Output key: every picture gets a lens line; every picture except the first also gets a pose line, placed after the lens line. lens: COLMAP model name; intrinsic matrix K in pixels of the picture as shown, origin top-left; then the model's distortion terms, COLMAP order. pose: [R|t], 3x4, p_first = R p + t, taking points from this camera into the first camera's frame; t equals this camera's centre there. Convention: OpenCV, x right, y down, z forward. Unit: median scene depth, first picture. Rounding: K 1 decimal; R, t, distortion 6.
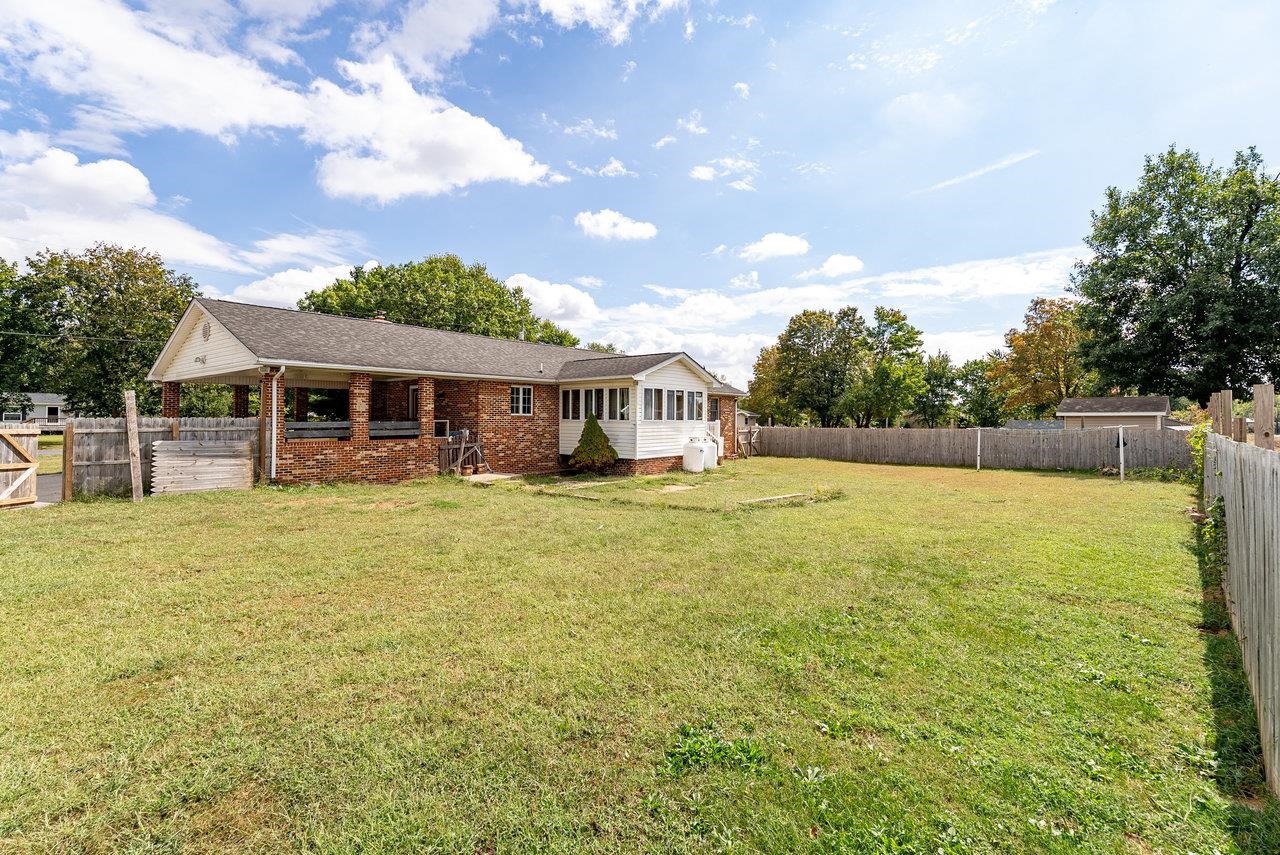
lens RADIAL K [[574.5, 0, 640.2], [0, 574.5, 415.8], [0, 0, 1]] dist [0.005301, -0.001532]
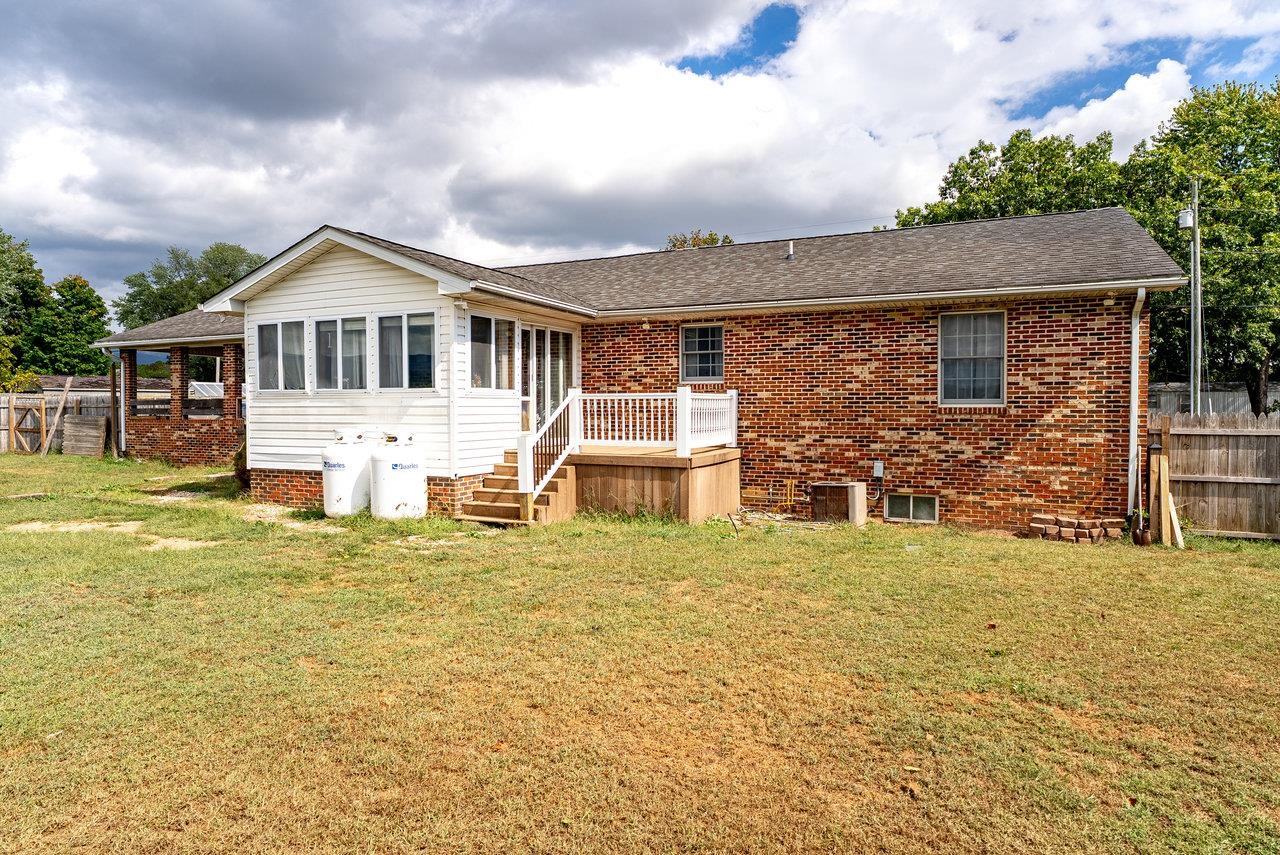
lens RADIAL K [[755.6, 0, 639.1], [0, 755.6, 418.2], [0, 0, 1]] dist [-0.027627, 0.002622]
pose [[0.243427, 0.008513, -0.969882, 0.699675], [0.006614, 0.999924, 0.010437, 0.026594], [0.969897, -0.008955, 0.243352, 1.146294]]
